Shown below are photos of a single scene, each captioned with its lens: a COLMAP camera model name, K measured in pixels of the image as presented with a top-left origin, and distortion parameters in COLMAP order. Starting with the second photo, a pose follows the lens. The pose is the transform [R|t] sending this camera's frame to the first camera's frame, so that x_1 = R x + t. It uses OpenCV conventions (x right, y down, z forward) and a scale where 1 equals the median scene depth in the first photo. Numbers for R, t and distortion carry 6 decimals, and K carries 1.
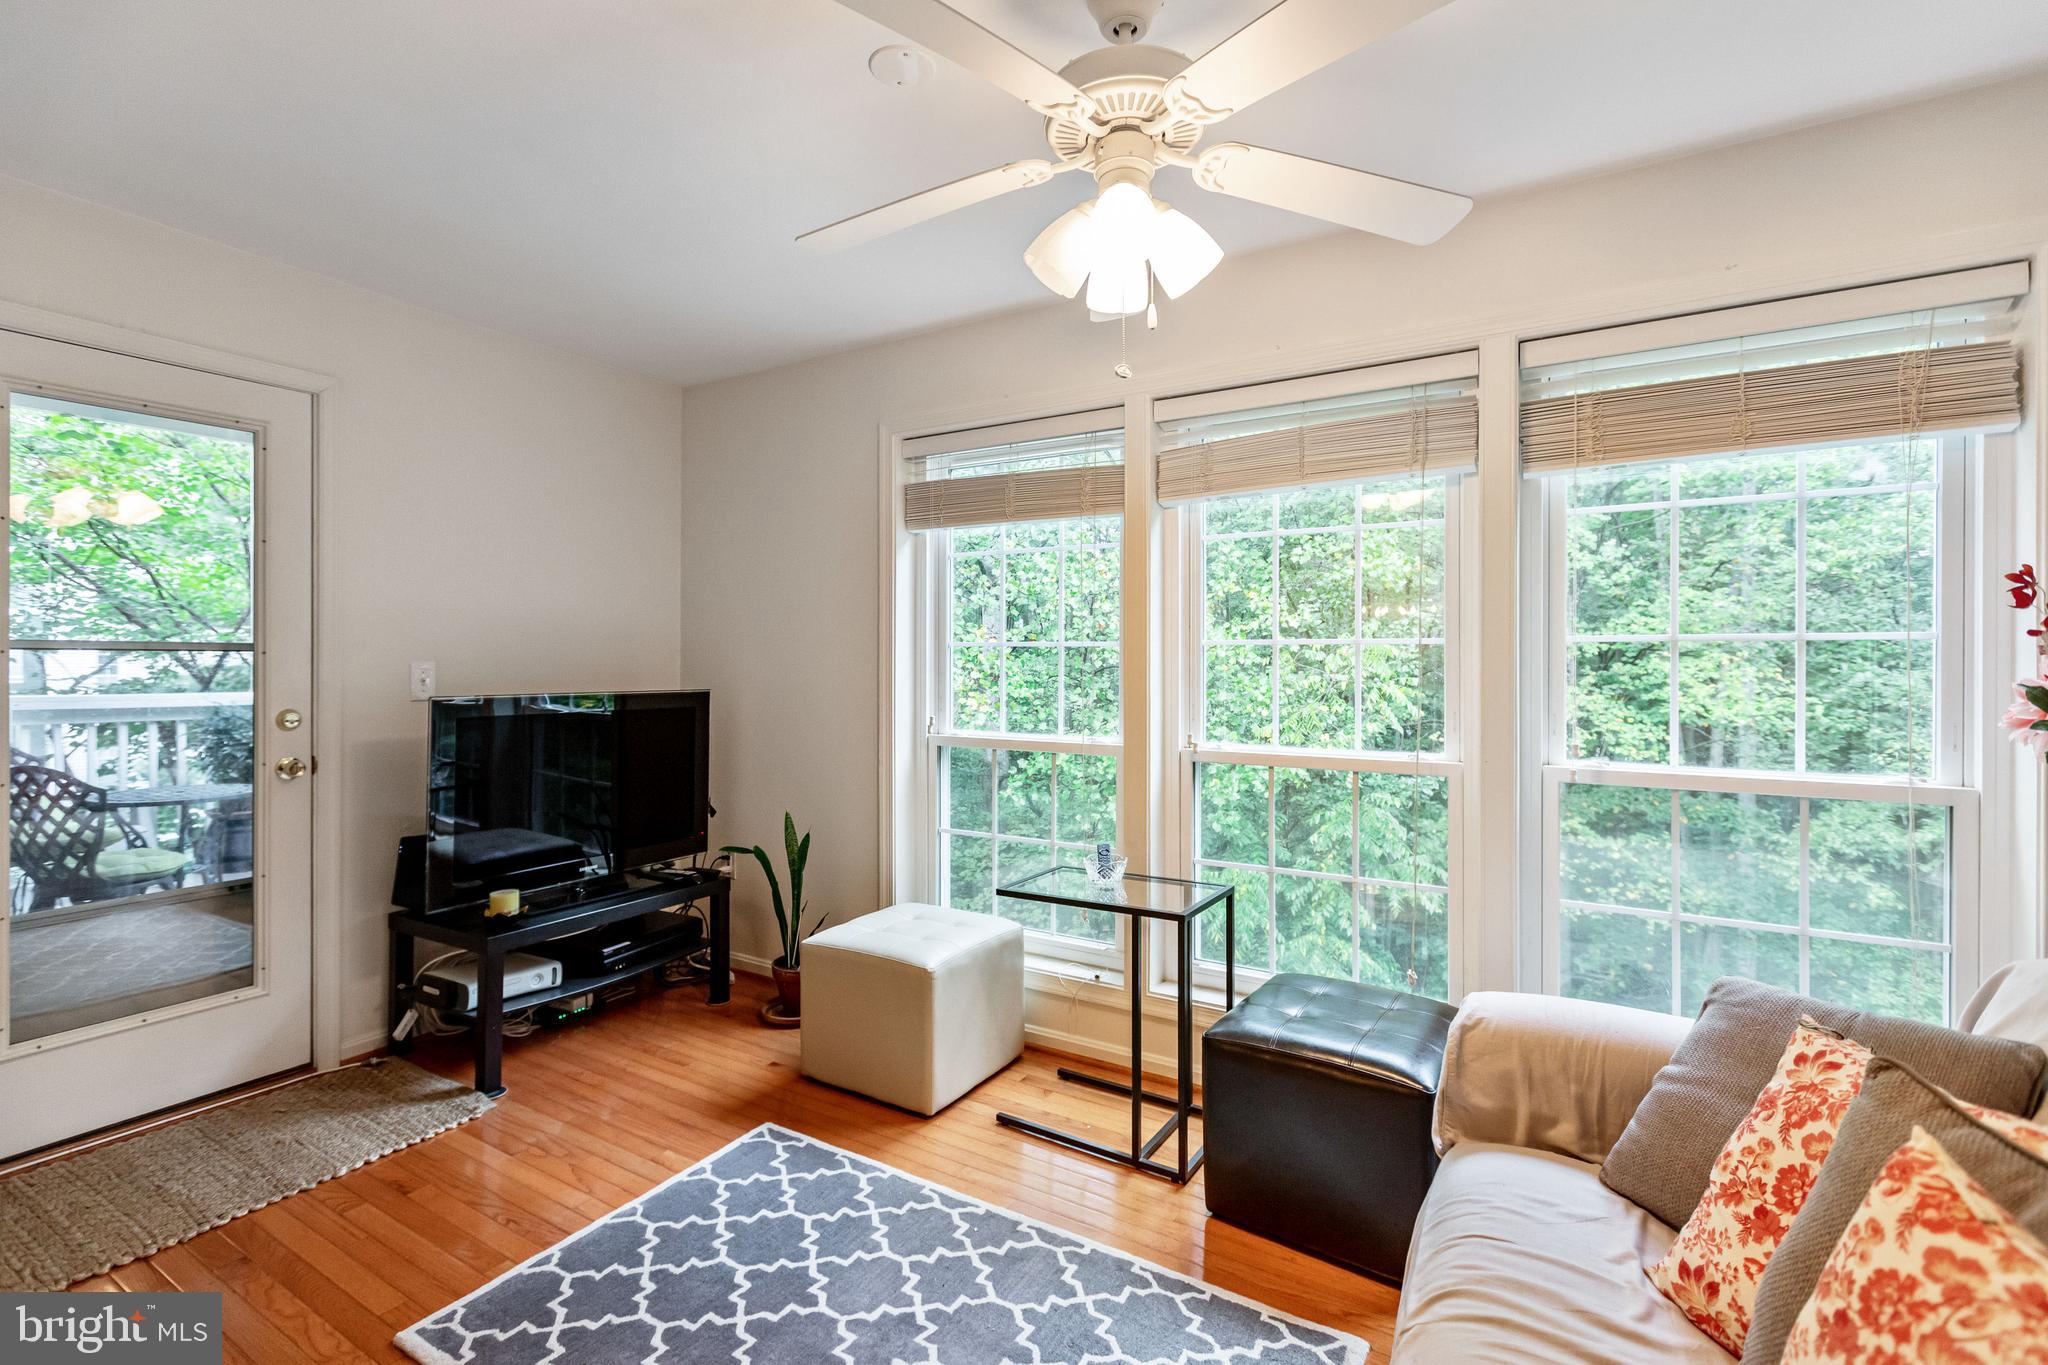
lens RADIAL K [[919.2, 0, 1021.9], [0, 919.2, 666.5], [0, 0, 1]] dist [0.009699, -0.003618]
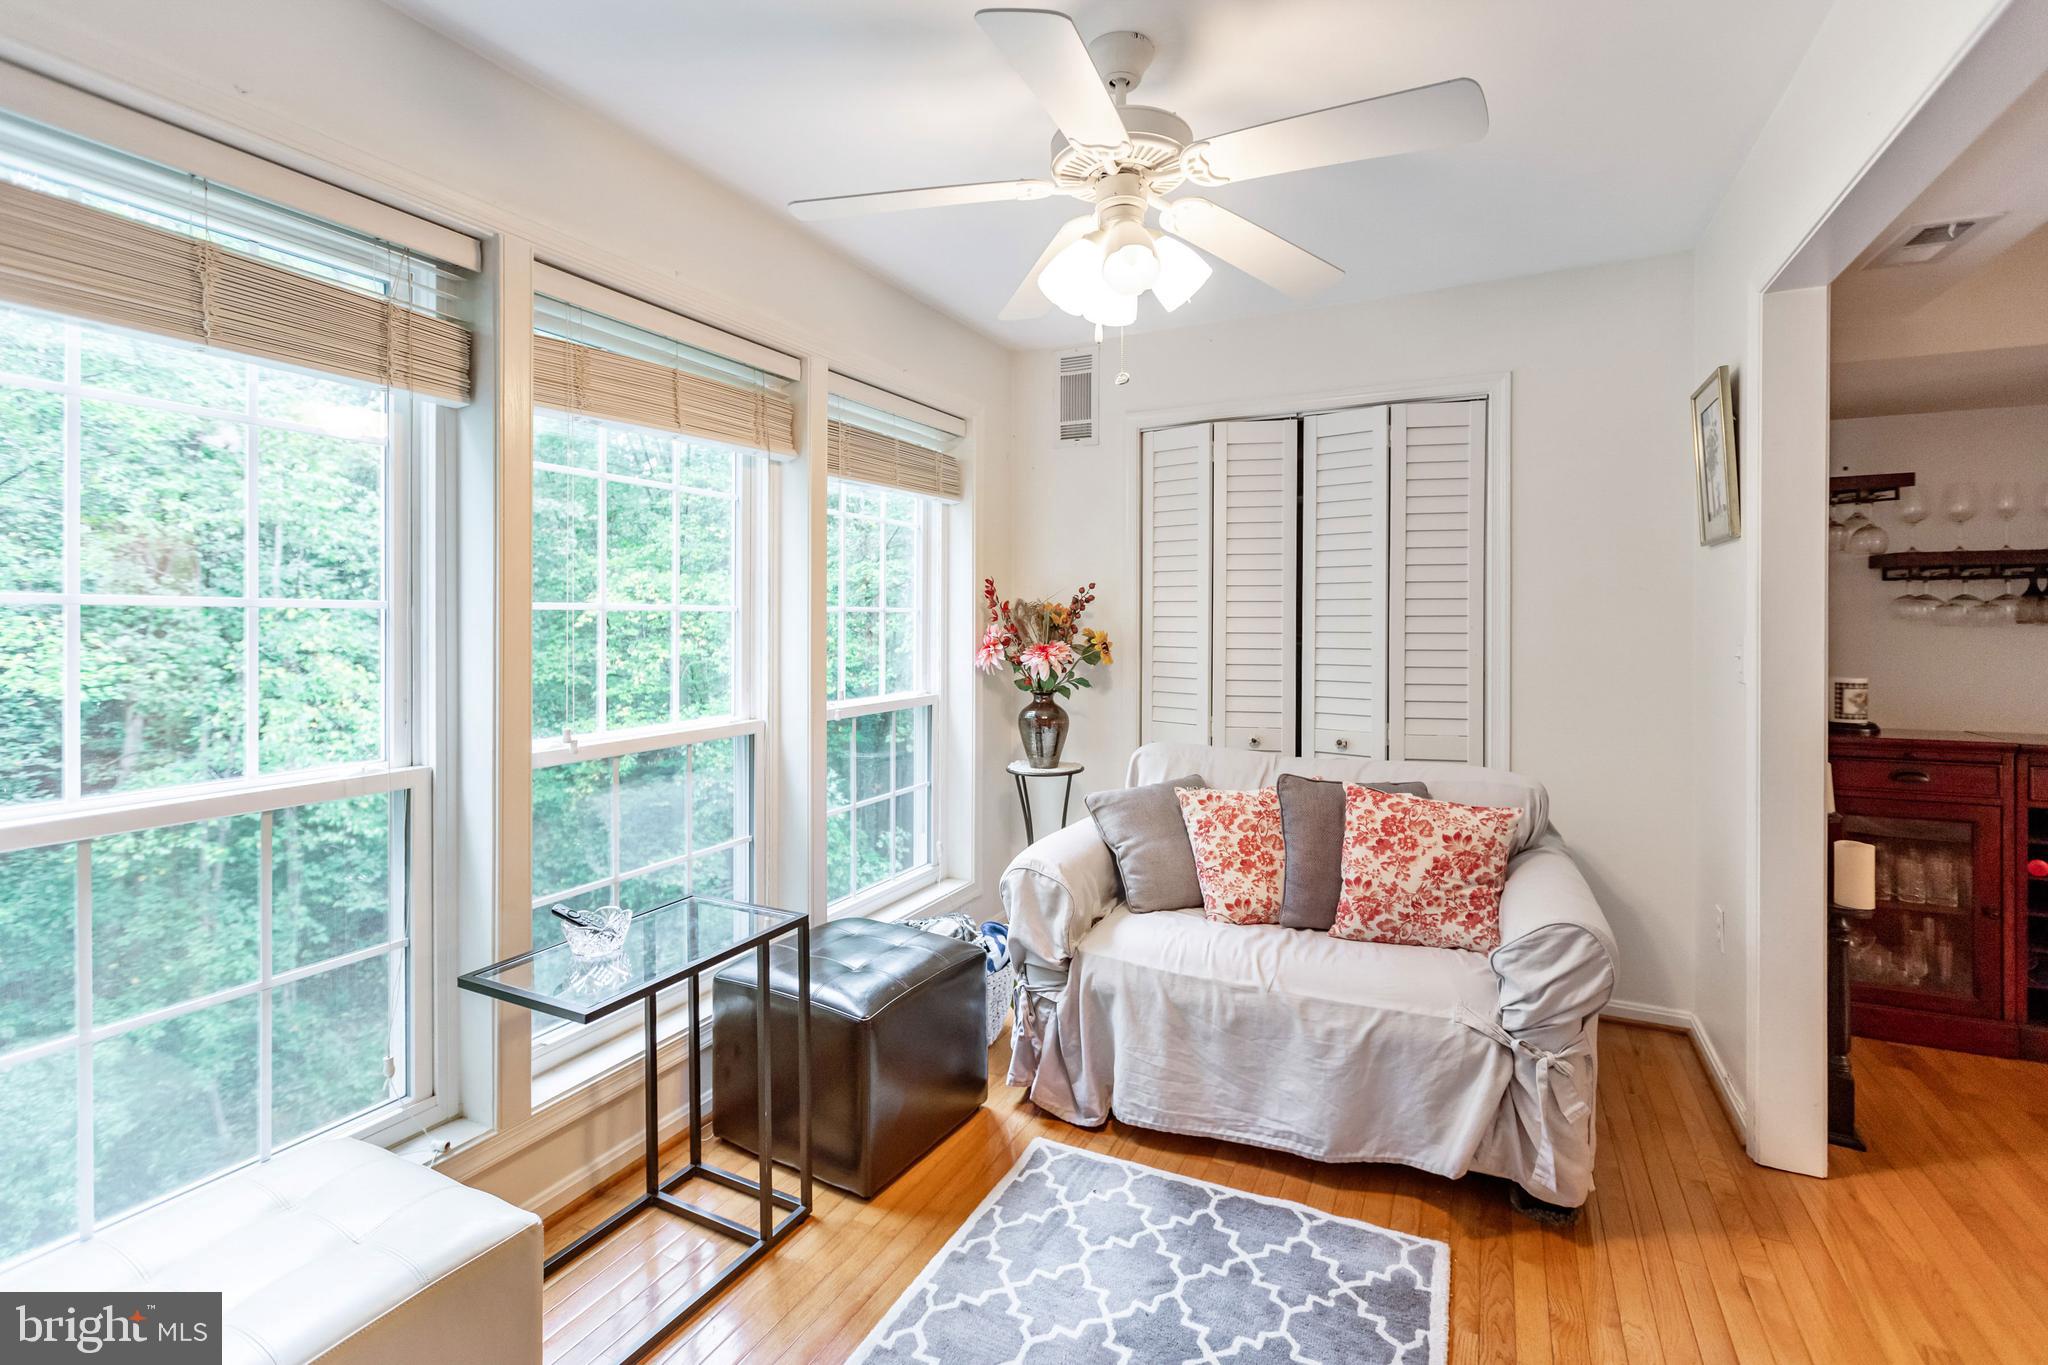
lens RADIAL K [[919.2, 0, 1026.3], [0, 919.2, 621.2], [0, 0, 1]] dist [0.009699, -0.003618]
pose [[-0.089787, 0.002948, 0.995957, -0.912563], [0.005347, 0.999983, -0.002478, -0.013554], [-0.995947, 0.005103, -0.089802, 1.076682]]
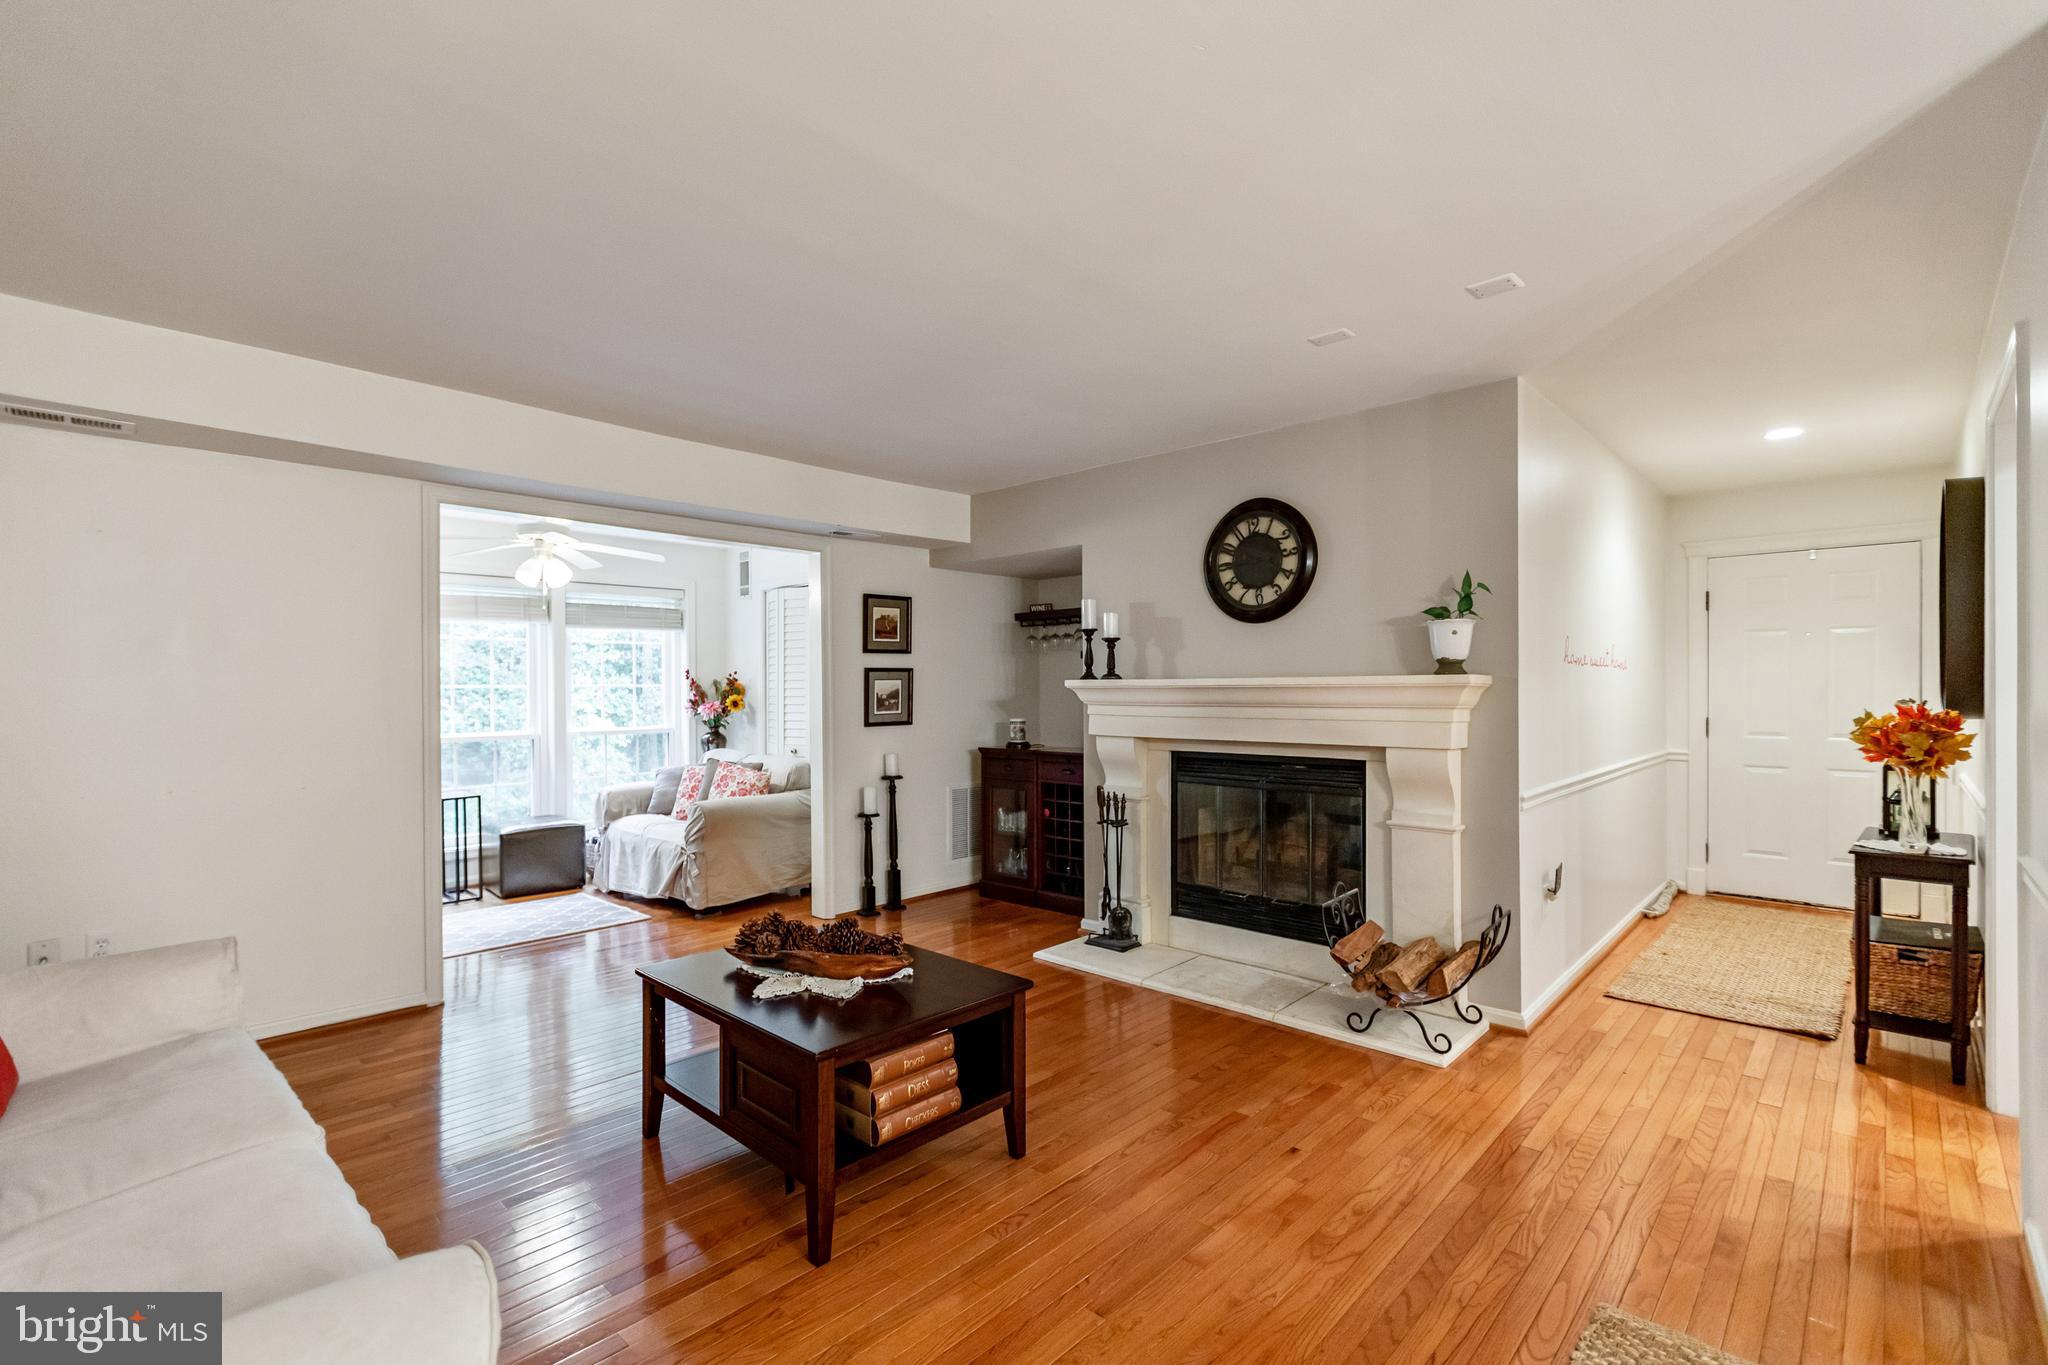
lens RADIAL K [[919.2, 0, 1019.1], [0, 919.2, 687.2], [0, 0, 1]] dist [0.009699, -0.003618]
pose [[0.213746, 0.005754, 0.976872, -2.569524], [0.009109, 0.999927, -0.007883, 0.009543], [-0.976847, 0.010583, 0.213678, -1.359854]]
